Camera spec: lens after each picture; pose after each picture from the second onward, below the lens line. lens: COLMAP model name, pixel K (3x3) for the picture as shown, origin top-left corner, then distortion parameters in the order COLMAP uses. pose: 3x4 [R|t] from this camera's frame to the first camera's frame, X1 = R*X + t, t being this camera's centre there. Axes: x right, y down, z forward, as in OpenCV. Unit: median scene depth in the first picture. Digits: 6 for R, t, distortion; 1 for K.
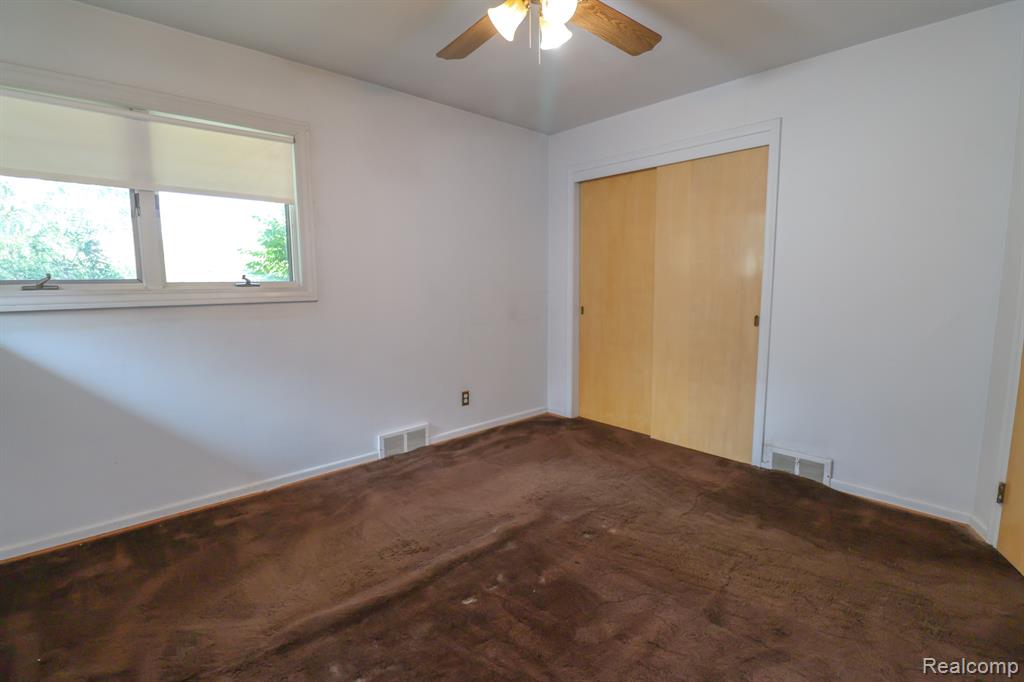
lens RADIAL K [[481.9, 0, 516.1], [0, 481.9, 339.4], [0, 0, 1]] dist [-0.005228, -0.000792]
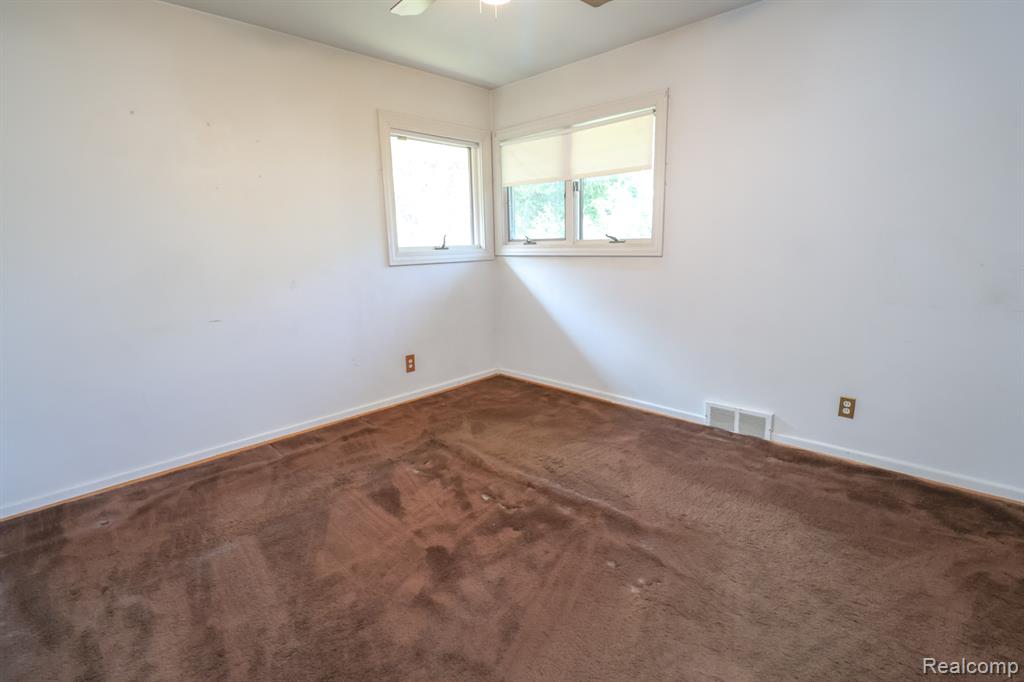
lens RADIAL K [[481.9, 0, 515.9], [0, 481.9, 340.2], [0, 0, 1]] dist [-0.005228, -0.000792]
pose [[0.055203, 0.205525, -0.977094, 0.696584], [-0.104307, 0.974419, 0.199069, -0.079341], [0.993012, 0.090929, 0.075228, 0.621966]]
